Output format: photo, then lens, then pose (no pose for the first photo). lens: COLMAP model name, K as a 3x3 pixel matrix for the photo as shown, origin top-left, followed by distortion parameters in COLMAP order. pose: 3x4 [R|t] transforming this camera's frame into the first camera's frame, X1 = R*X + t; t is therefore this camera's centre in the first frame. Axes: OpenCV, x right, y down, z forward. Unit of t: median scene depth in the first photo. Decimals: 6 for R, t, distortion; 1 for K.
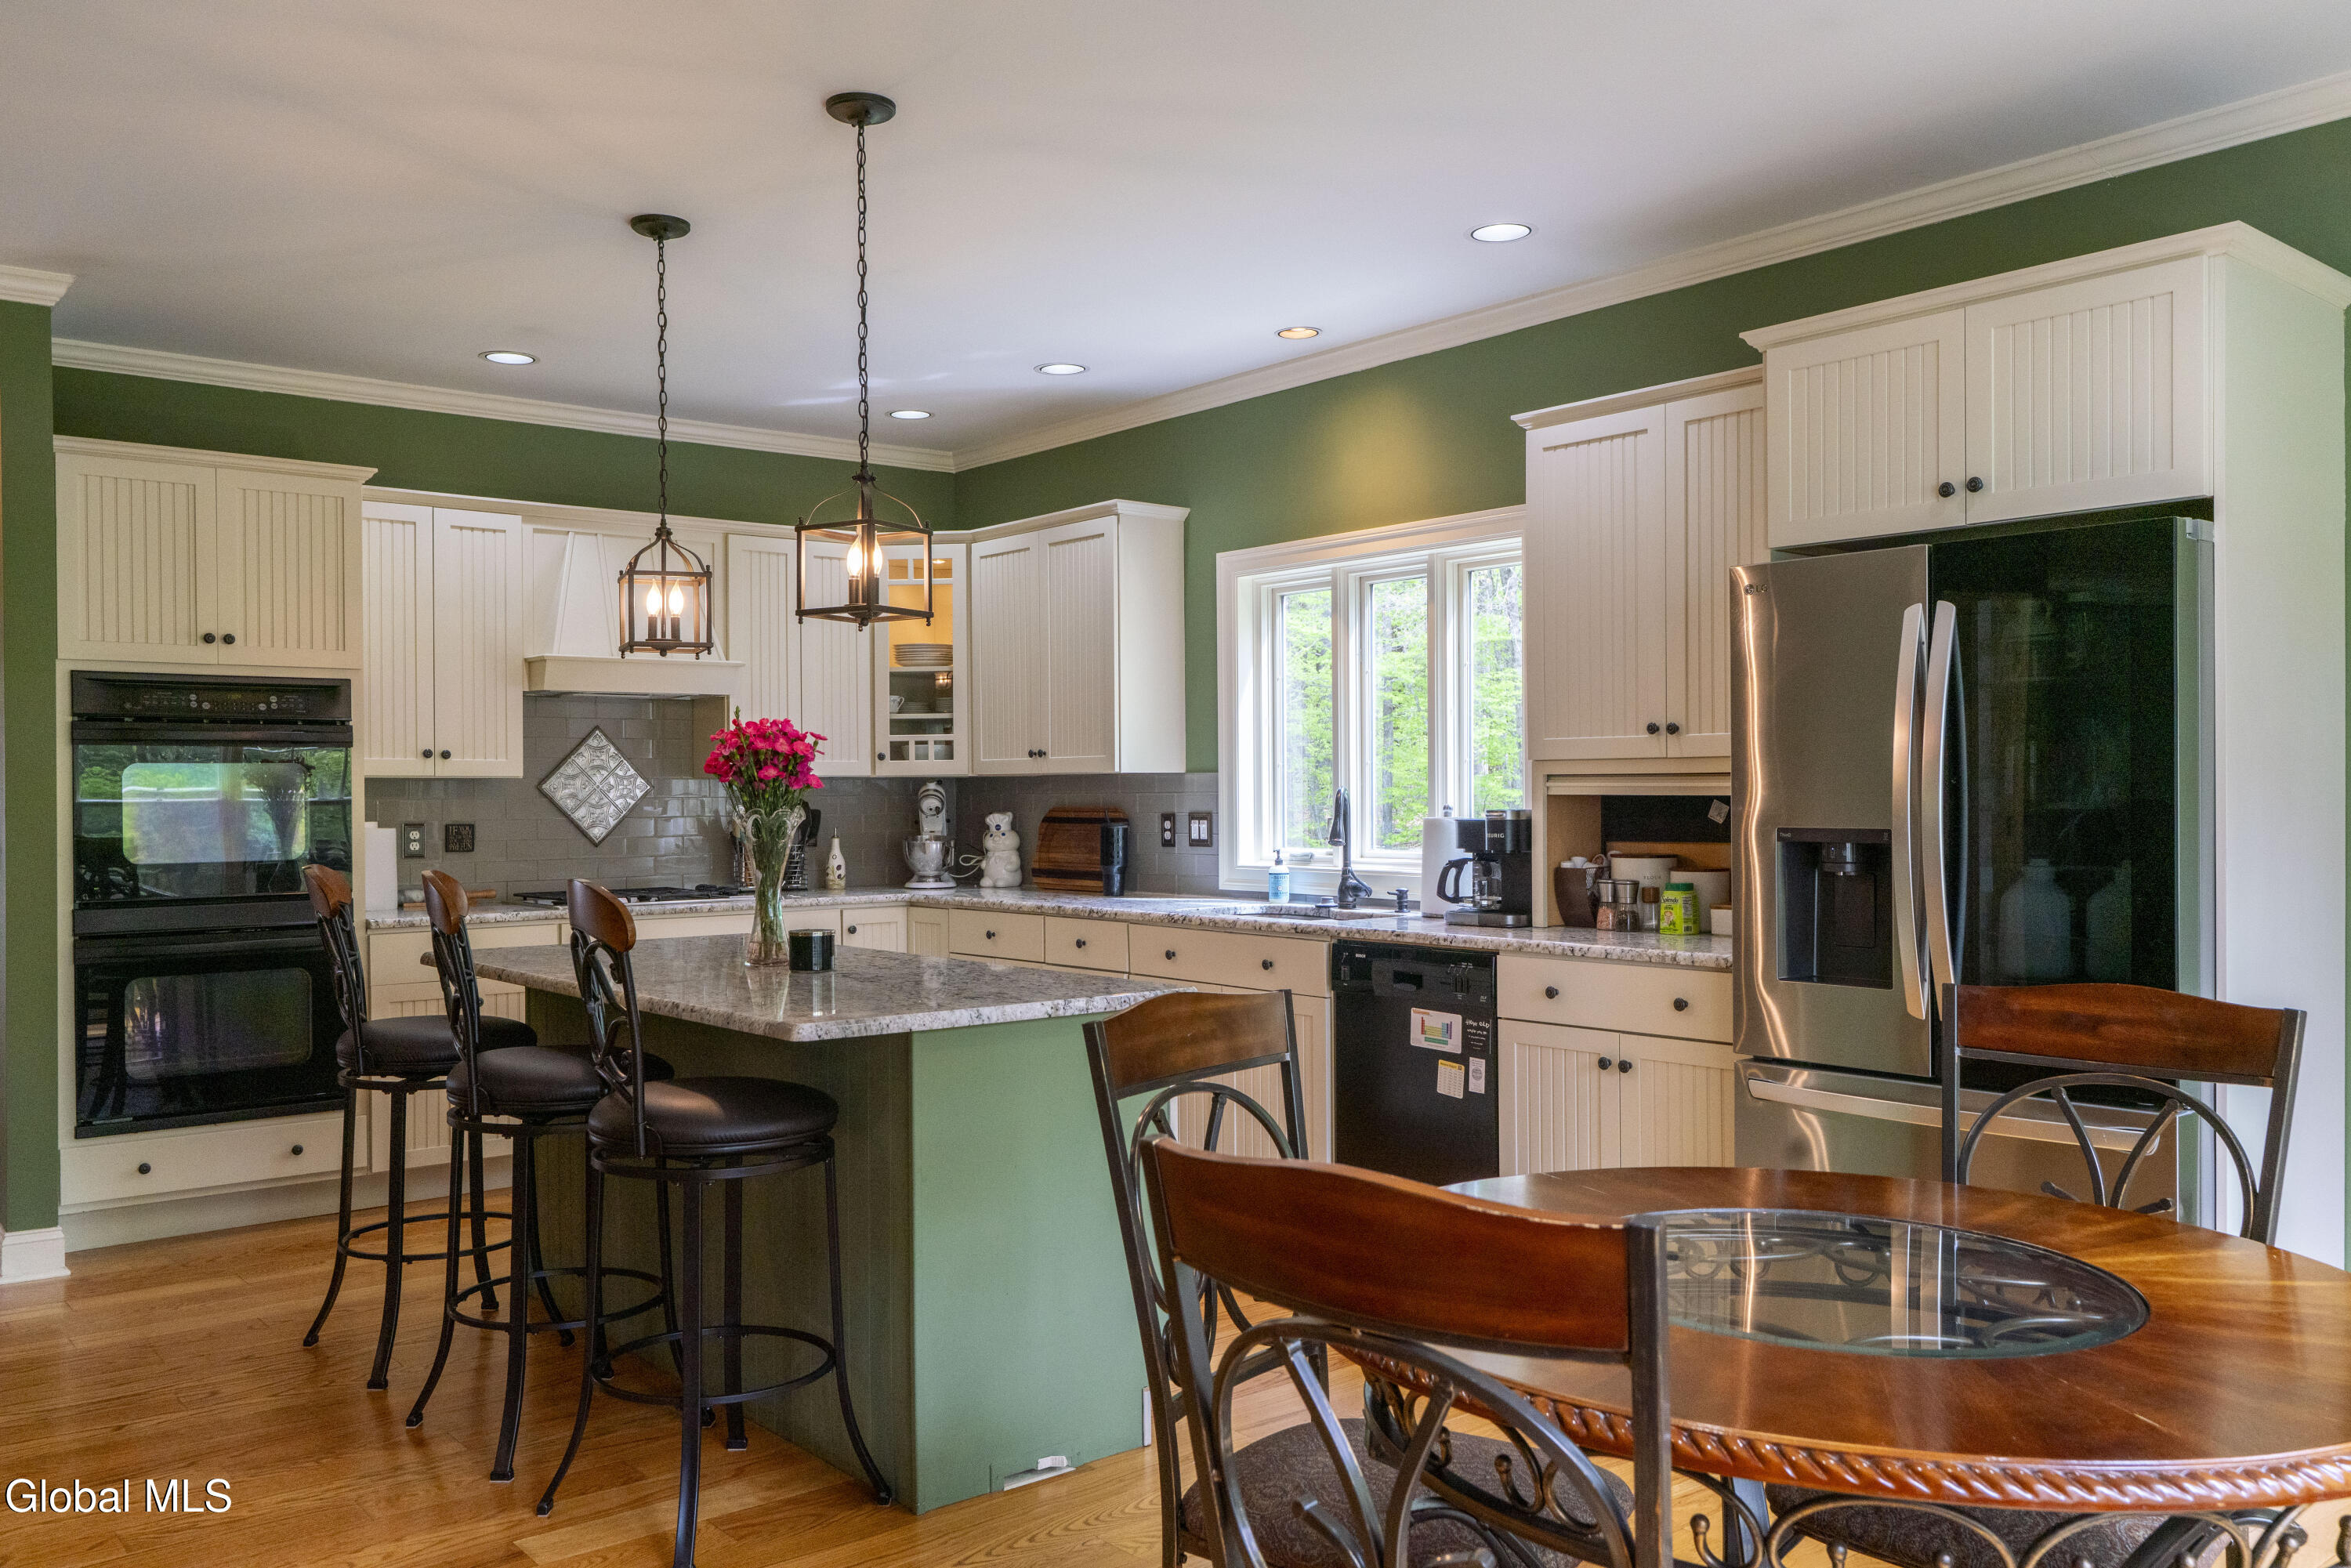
lens RADIAL K [[1813.5, 0, 1175.5], [0, 1813.5, 784.0], [0, 0, 1]] dist [-0.000012, -0.003091]
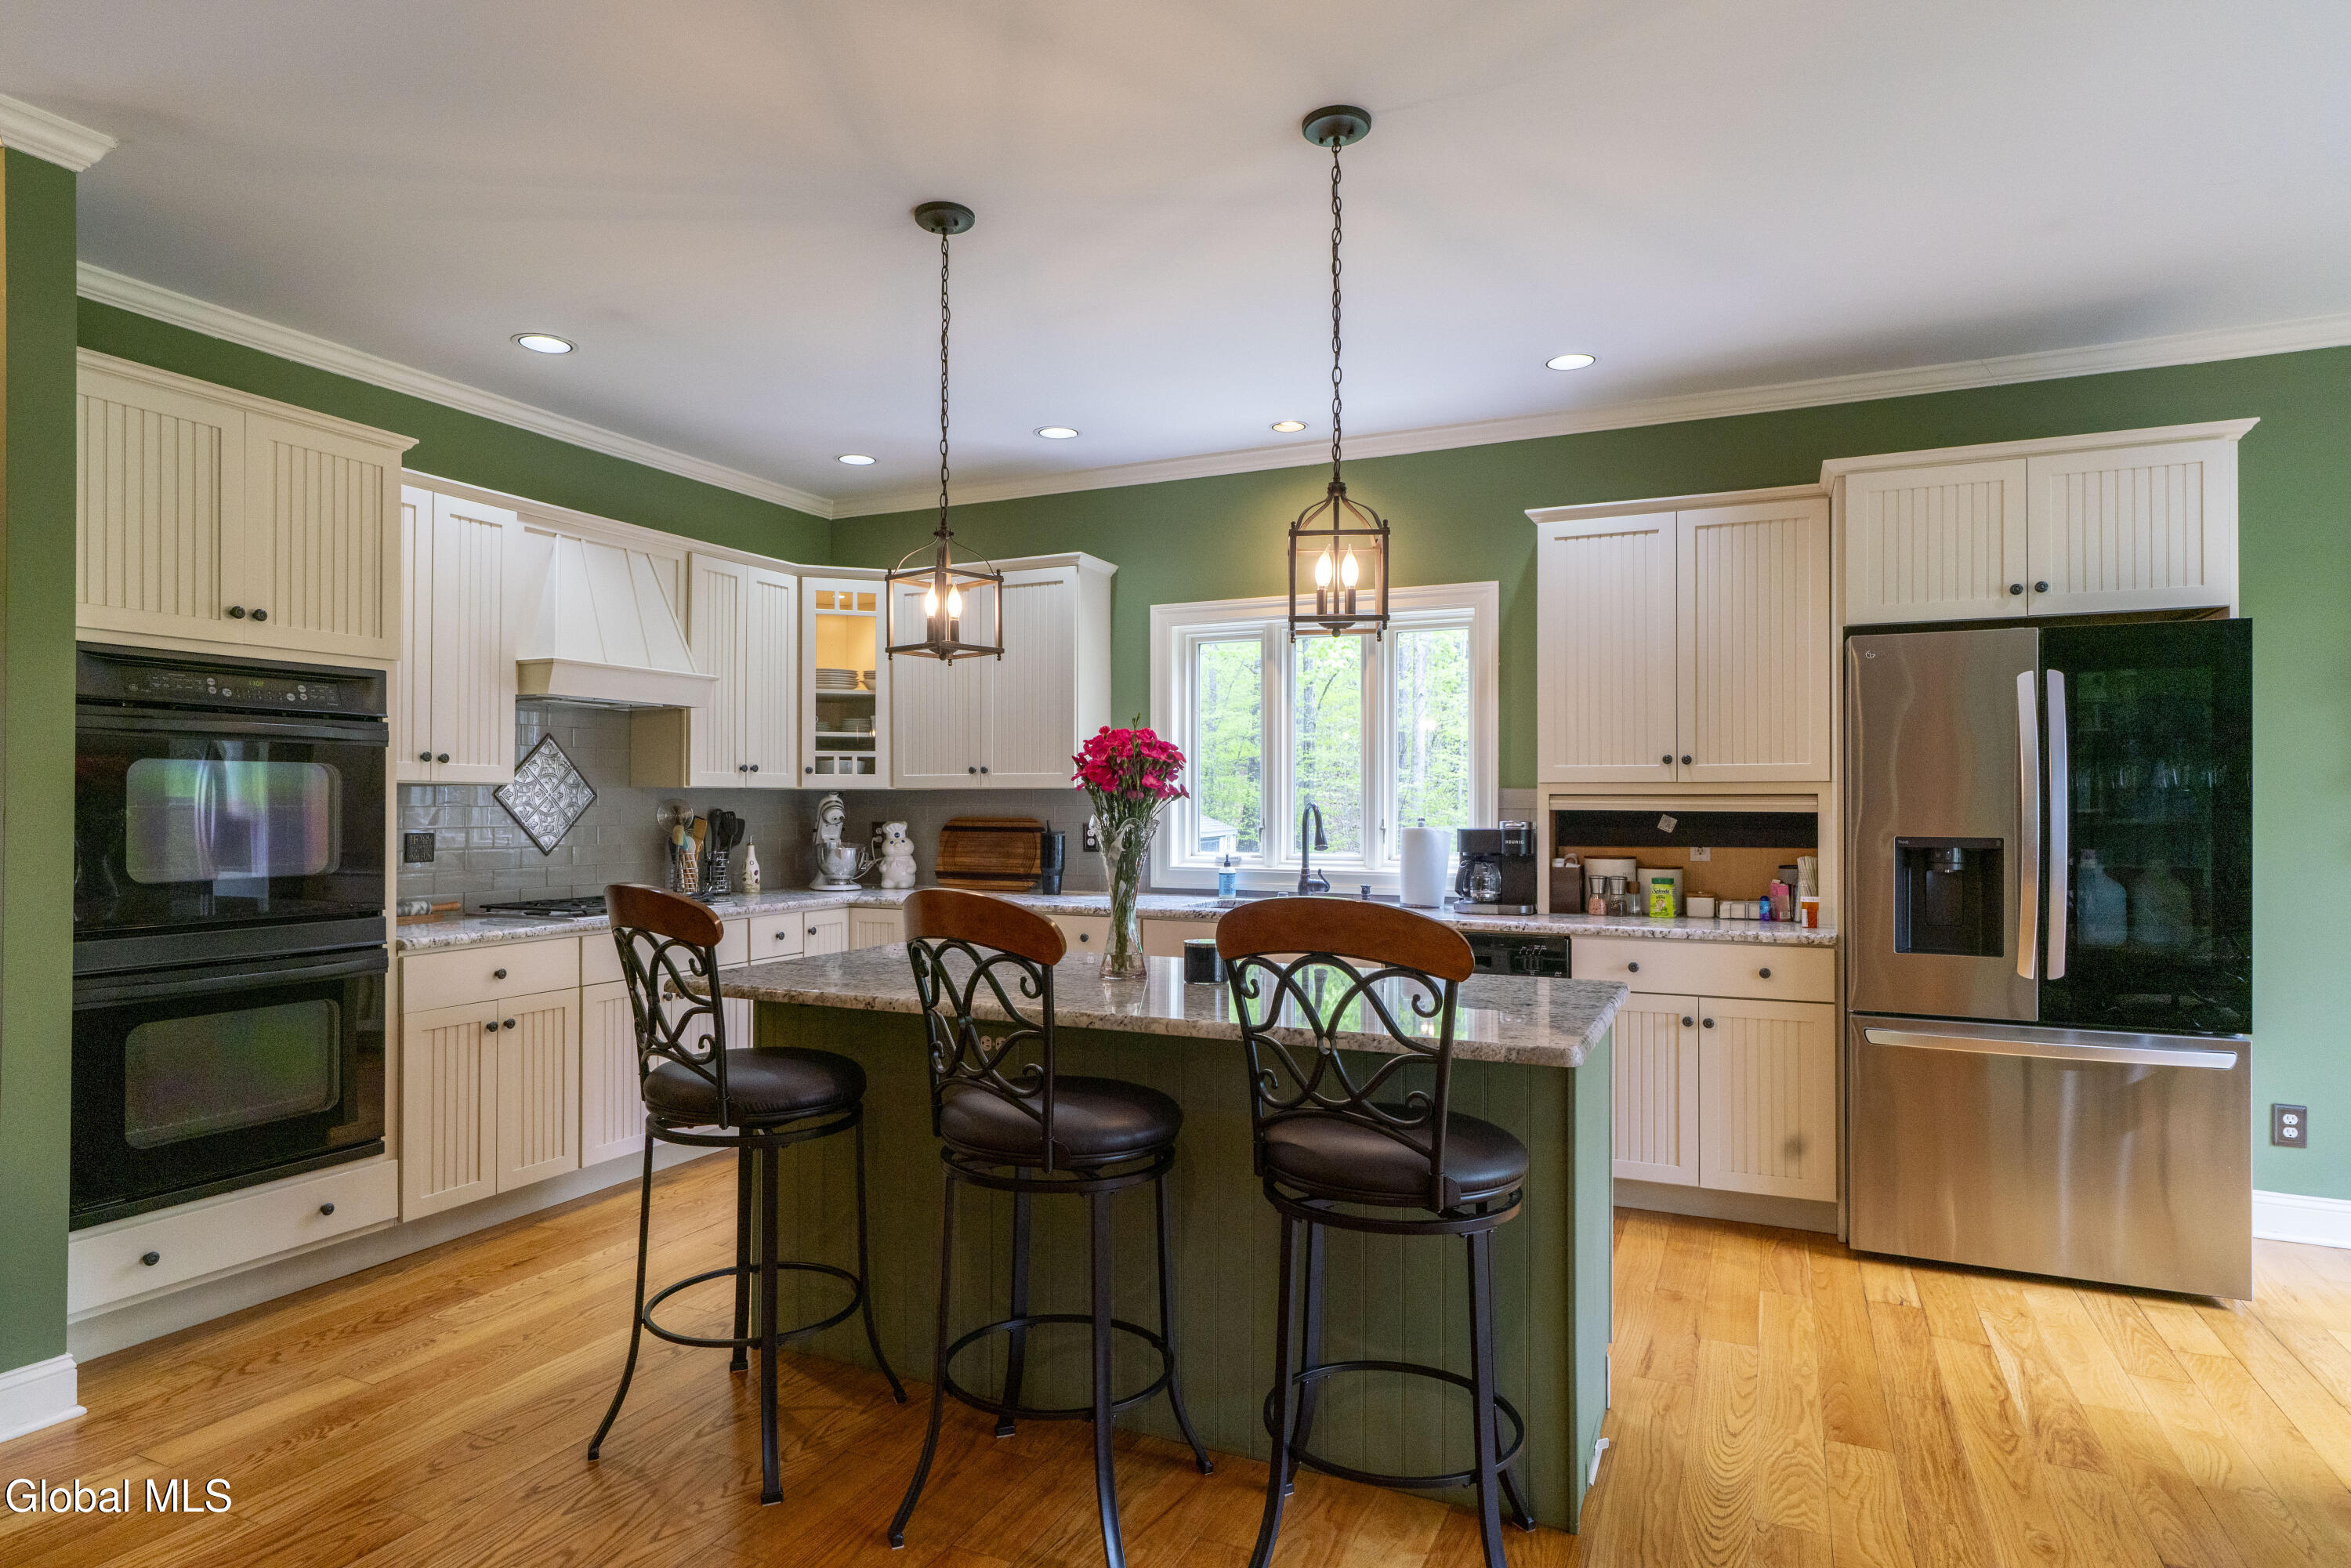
lens RADIAL K [[1283.2, 0, 1171.4], [0, 1283.2, 788.9], [0, 0, 1]] dist [-0.007374, -0.000230]
pose [[0.904299, 0.013904, 0.426674, -0.383066], [-0.009765, 0.999882, -0.011887, 0.004056], [-0.426789, 0.006583, 0.904327, 0.273799]]
